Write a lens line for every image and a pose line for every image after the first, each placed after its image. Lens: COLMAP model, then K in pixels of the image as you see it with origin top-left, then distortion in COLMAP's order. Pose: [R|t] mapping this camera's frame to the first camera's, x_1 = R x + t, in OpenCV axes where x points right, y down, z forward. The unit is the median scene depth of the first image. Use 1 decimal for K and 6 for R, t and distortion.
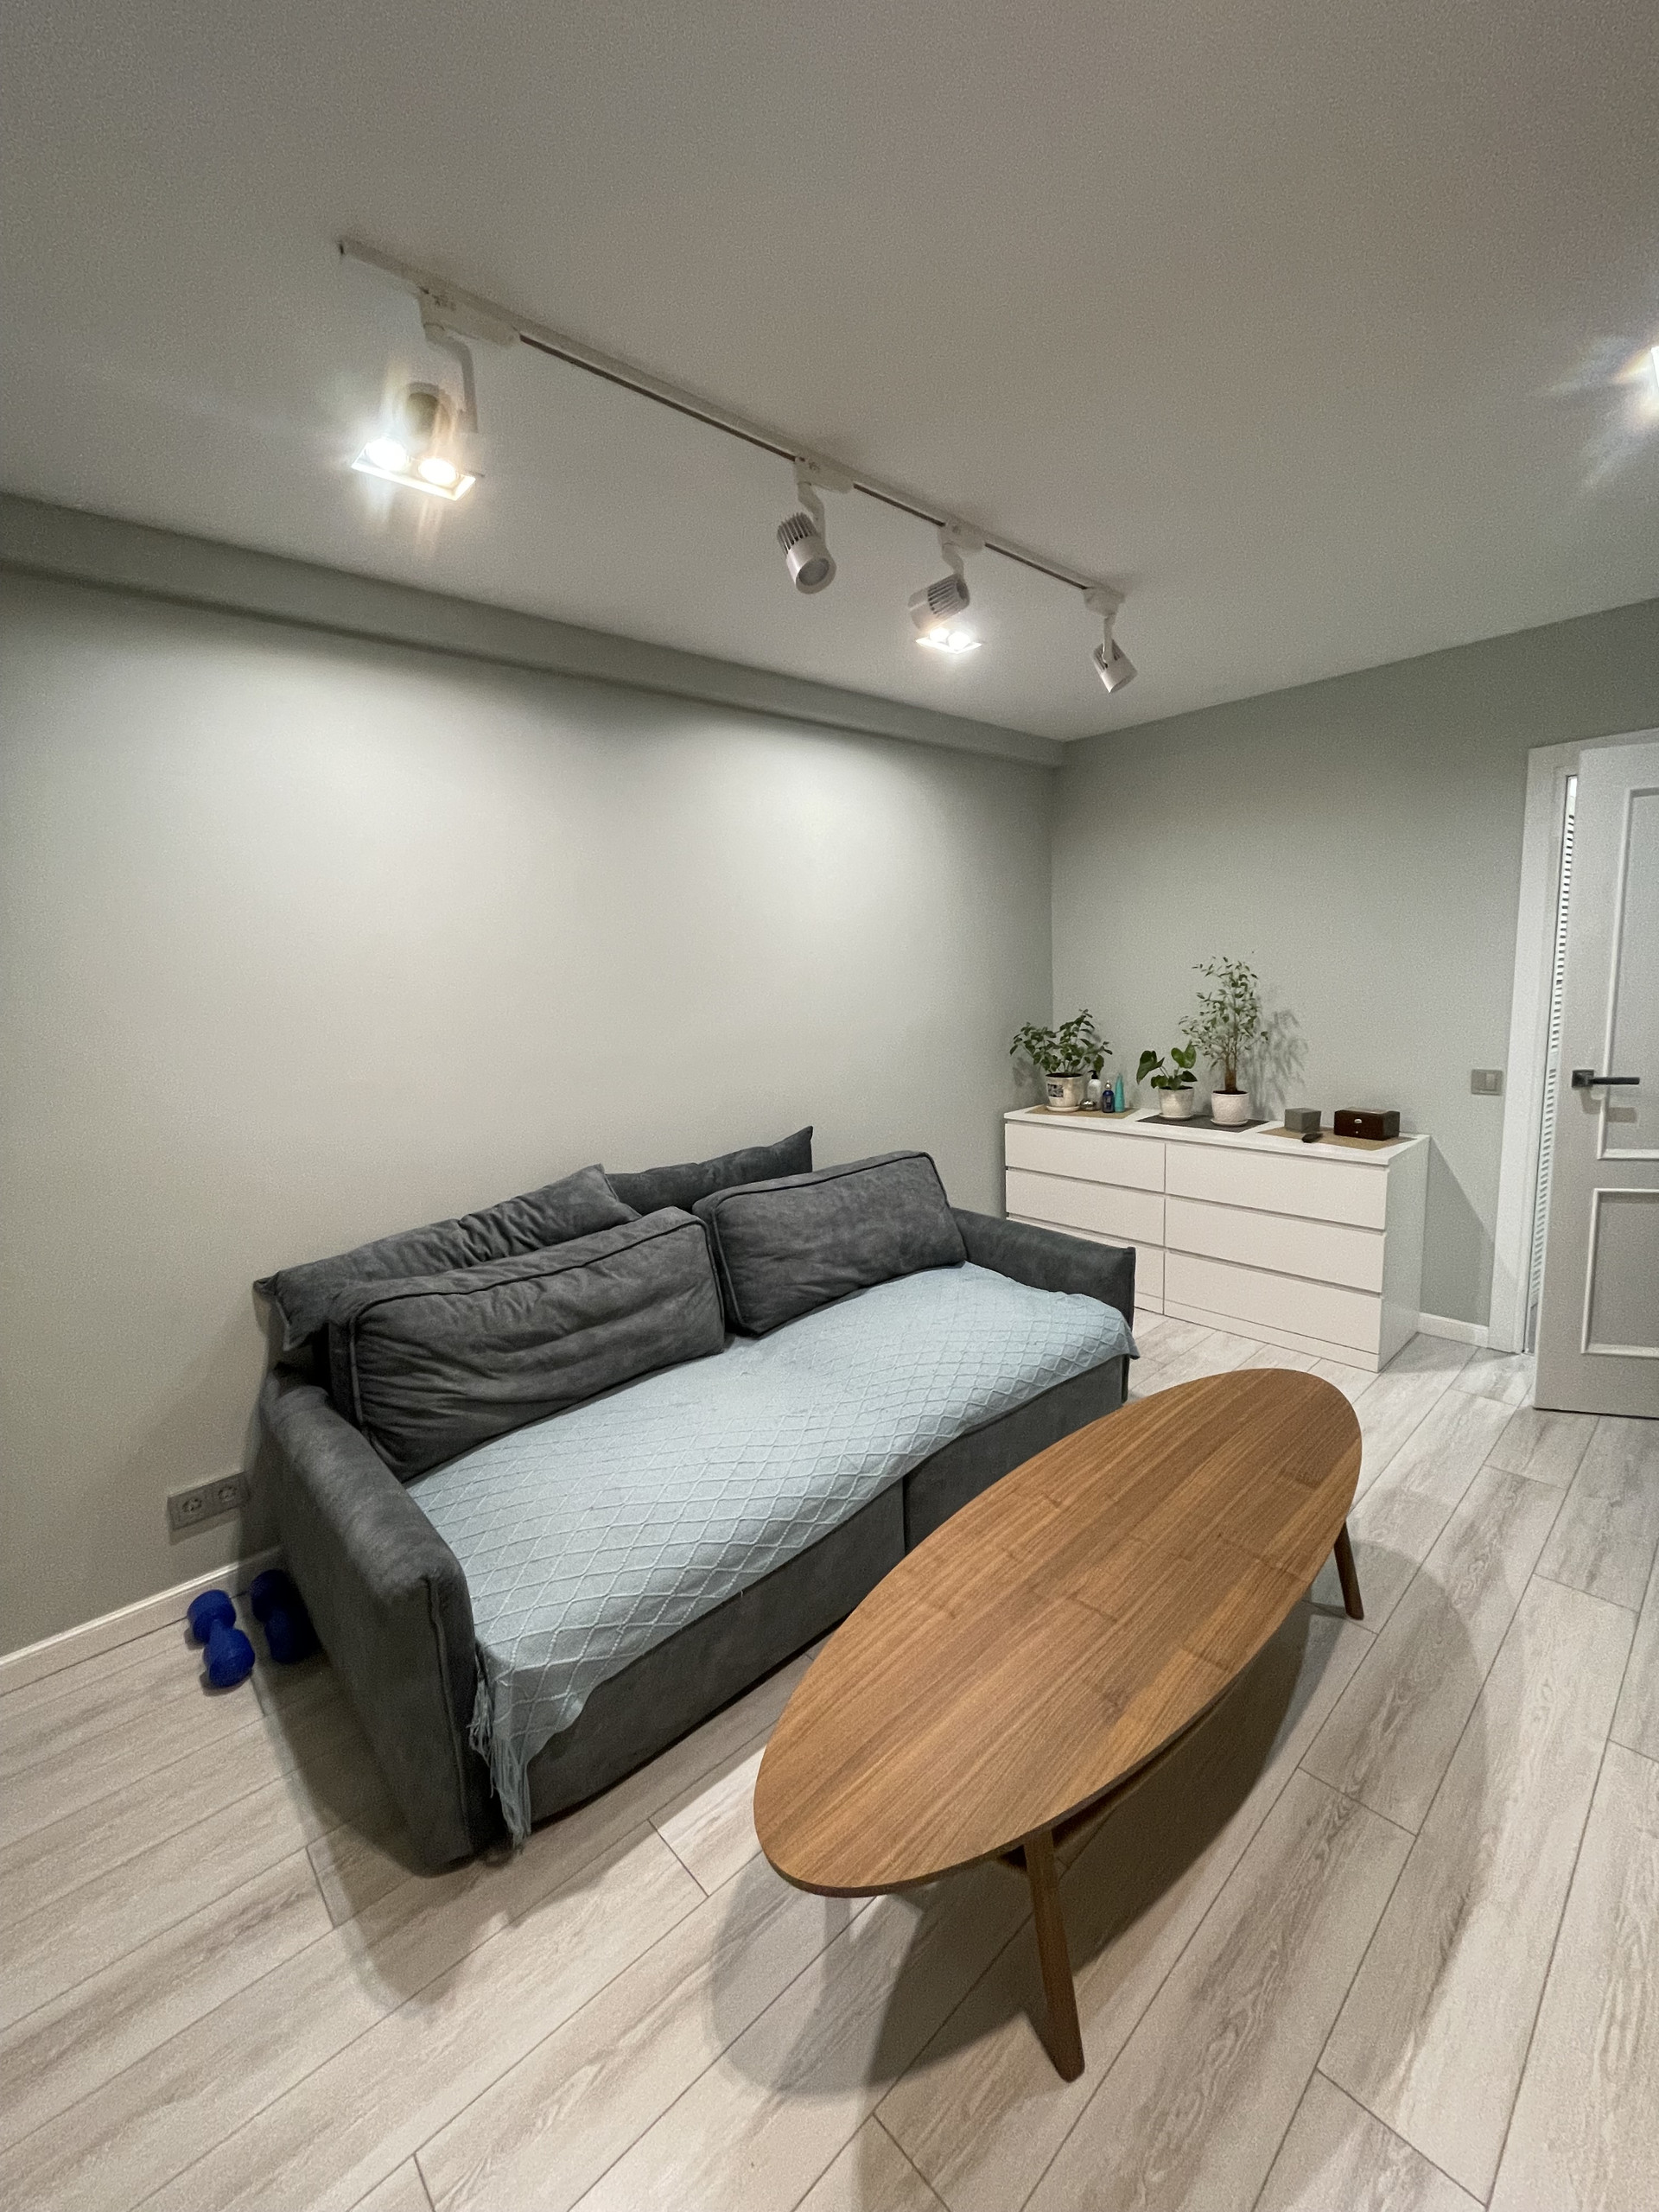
lens RADIAL K [[895.0, 0, 831.0], [0, 895.0, 1099.1], [0, 0, 1]] dist [-0.001641, -0.000432]
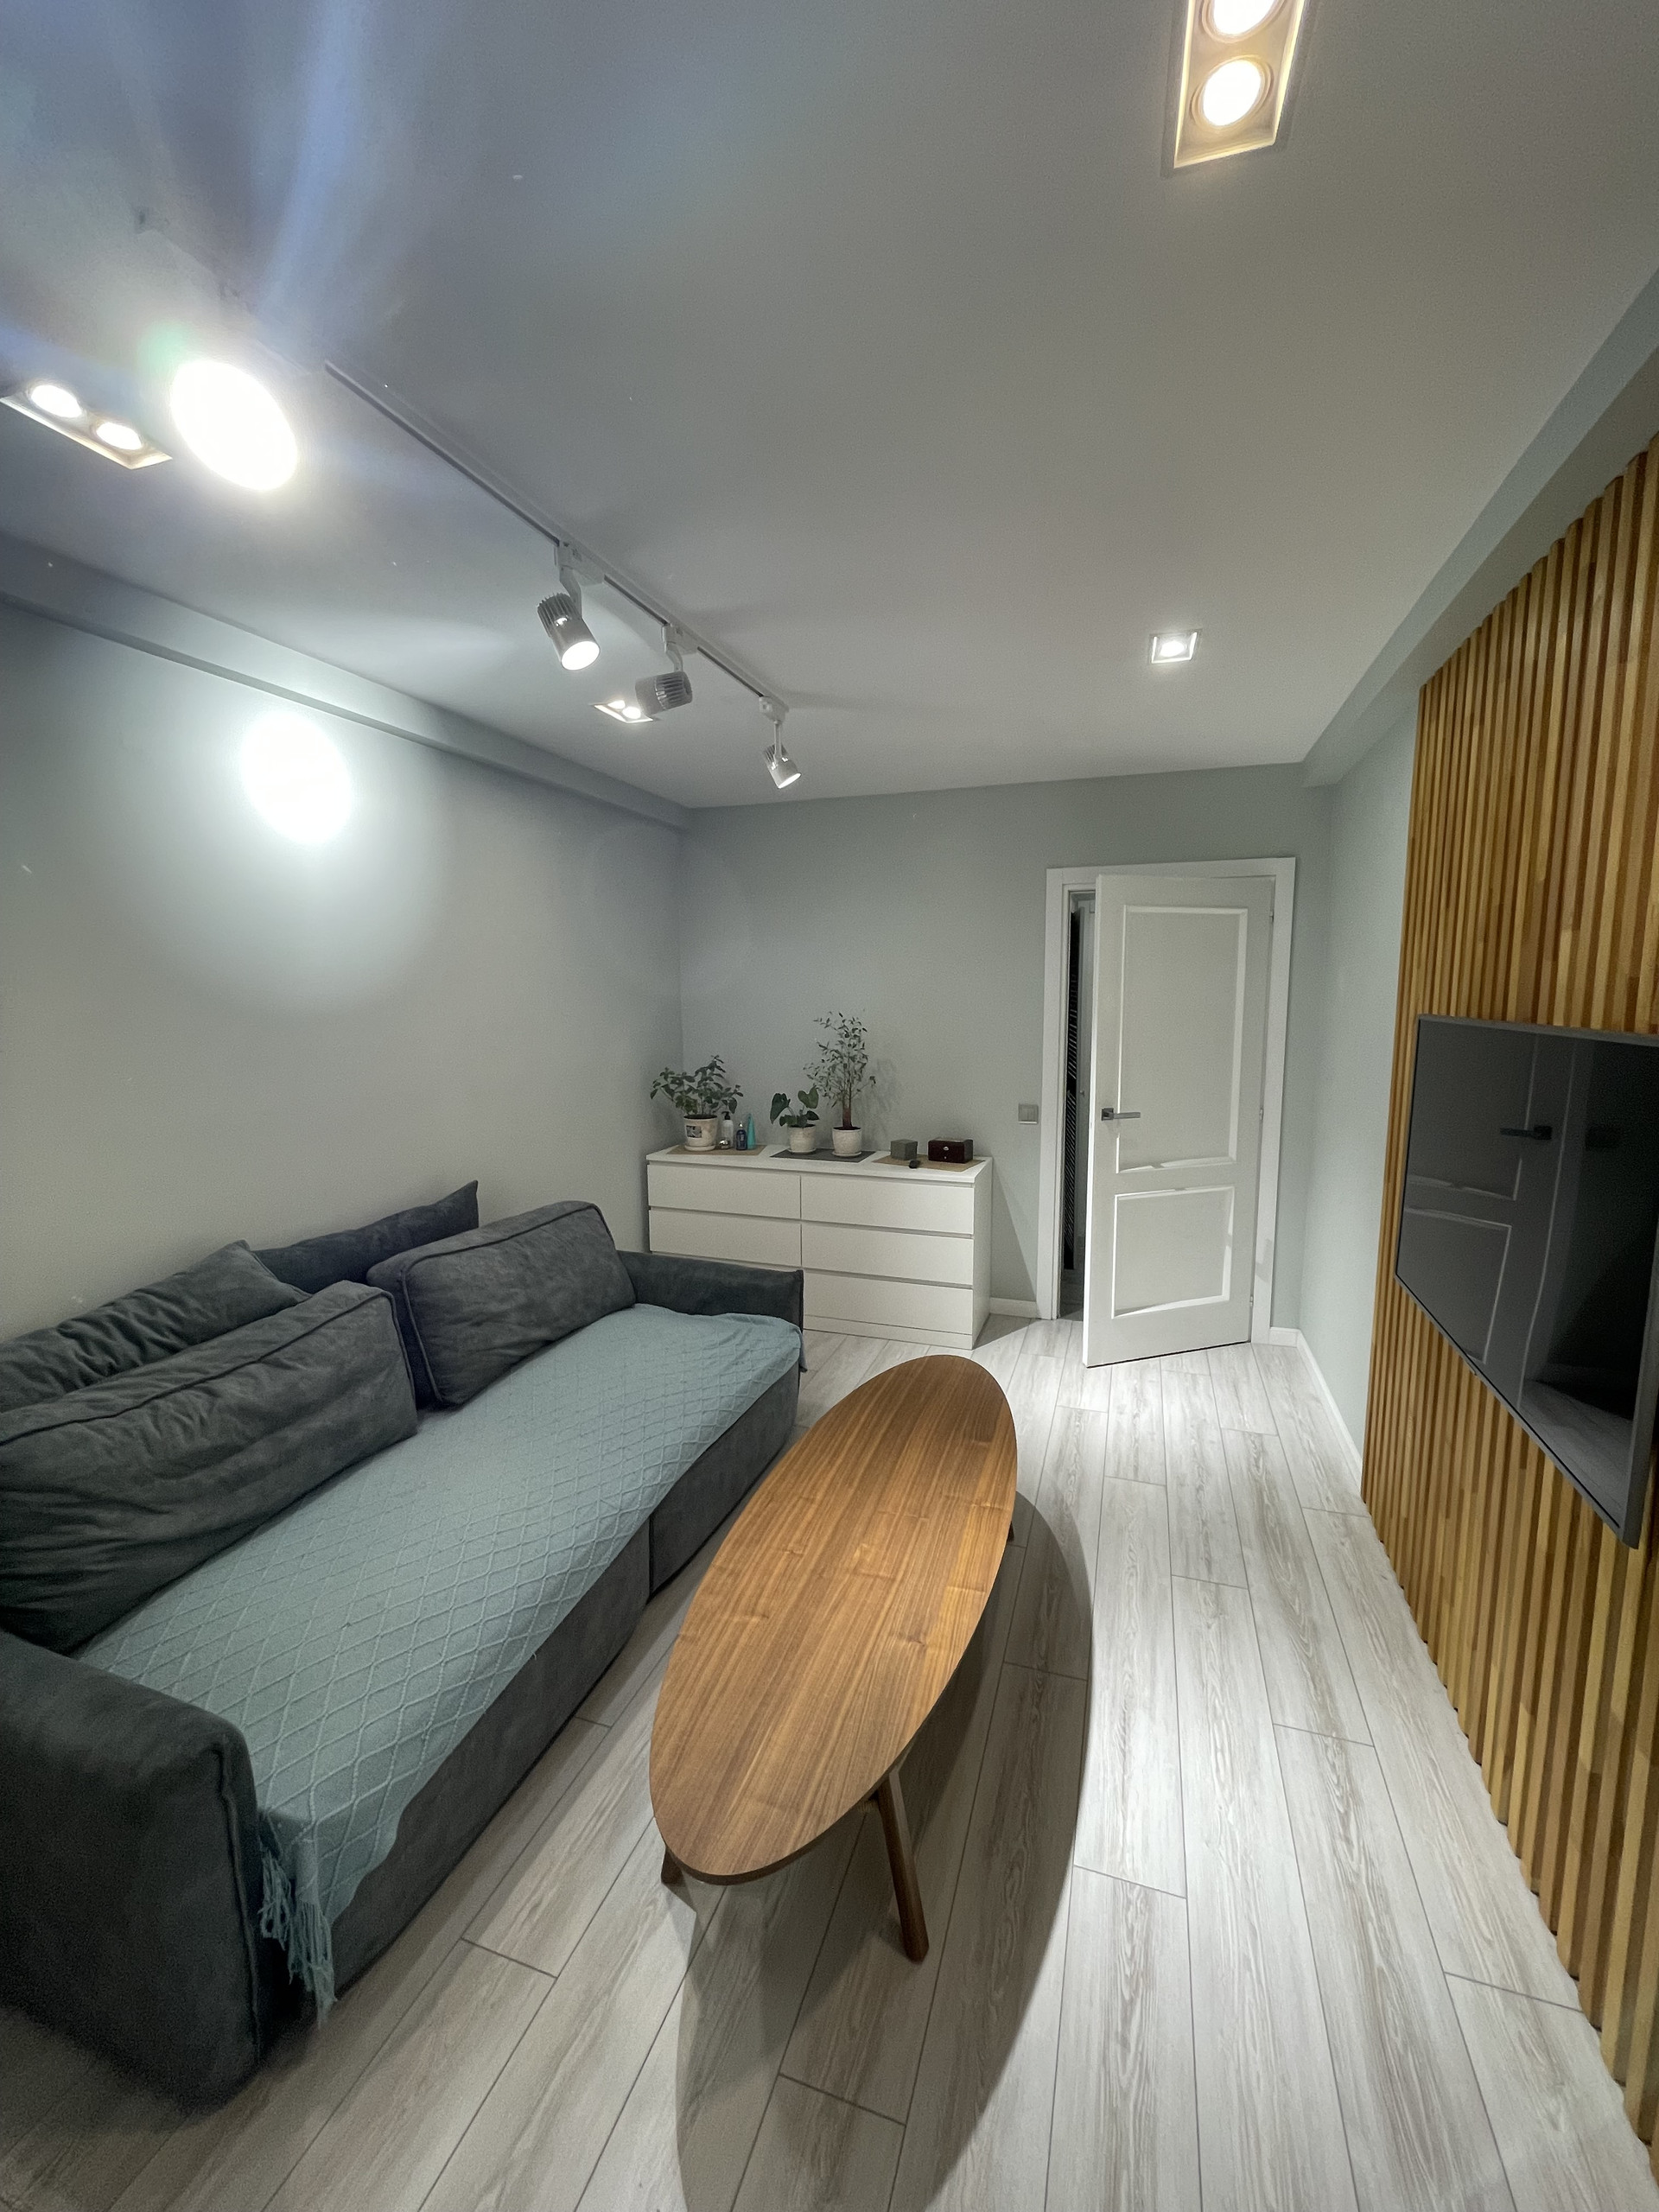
lens RADIAL K [[895.0, 0, 831.5], [0, 895.0, 1100.7], [0, 0, 1]] dist [-0.001641, -0.000432]
pose [[0.879117, -0.019842, 0.476192, -0.177984], [0.037218, 0.998940, -0.027085, -0.017716], [-0.475150, 0.041534, 0.878924, -0.025582]]
